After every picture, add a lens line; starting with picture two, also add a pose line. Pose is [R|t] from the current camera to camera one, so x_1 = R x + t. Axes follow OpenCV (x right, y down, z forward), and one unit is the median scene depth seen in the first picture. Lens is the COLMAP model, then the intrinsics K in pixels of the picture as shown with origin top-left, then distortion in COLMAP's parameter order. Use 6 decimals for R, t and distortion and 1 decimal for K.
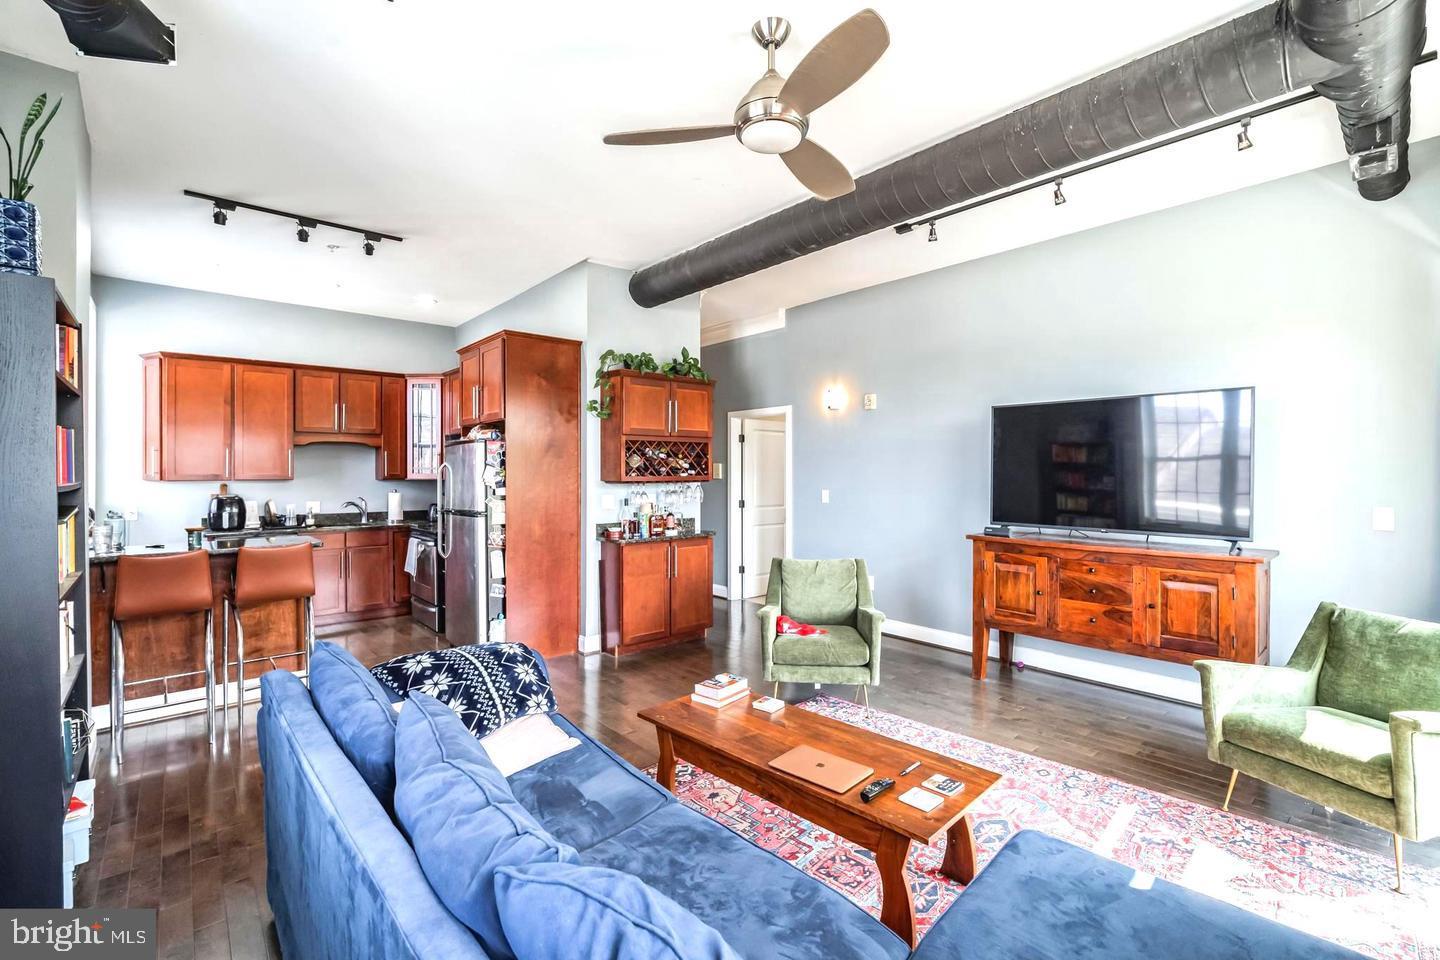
lens RADIAL K [[639.5, 0, 720.0], [0, 639.5, 480.0], [0, 0, 1]] dist [0.000643, 0.000179]
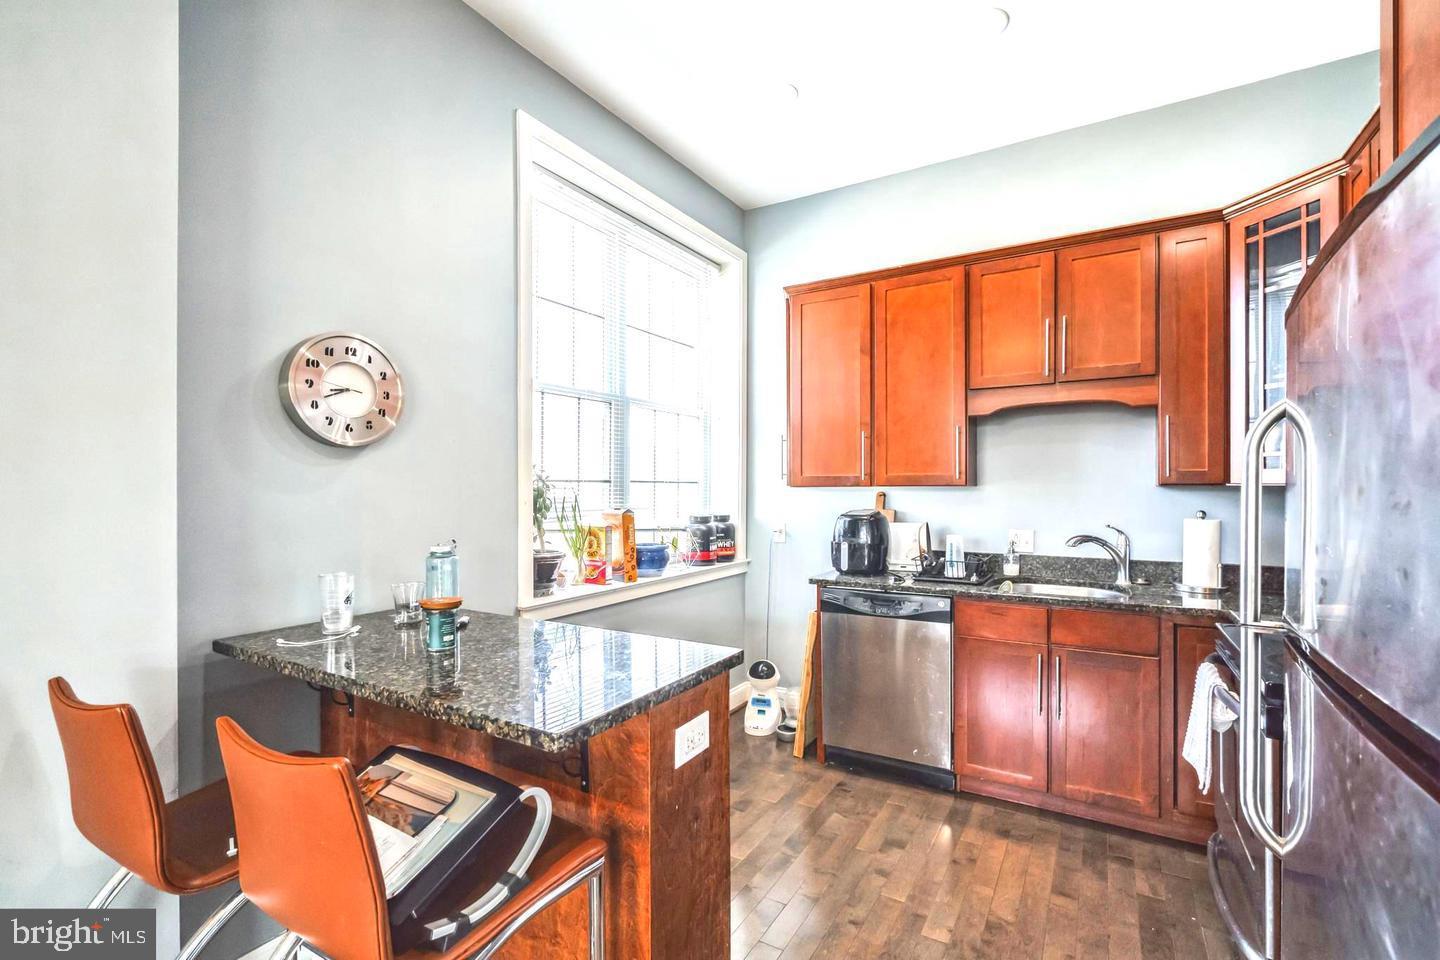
lens RADIAL K [[639.5, 0, 720.0], [0, 639.5, 480.0], [0, 0, 1]] dist [0.000643, 0.000179]
pose [[0.274612, 0.000158, -0.961555, -0.221101], [-0.006113, 0.999980, -0.001581, -0.002002], [0.961536, 0.006313, 0.274608, 0.638388]]
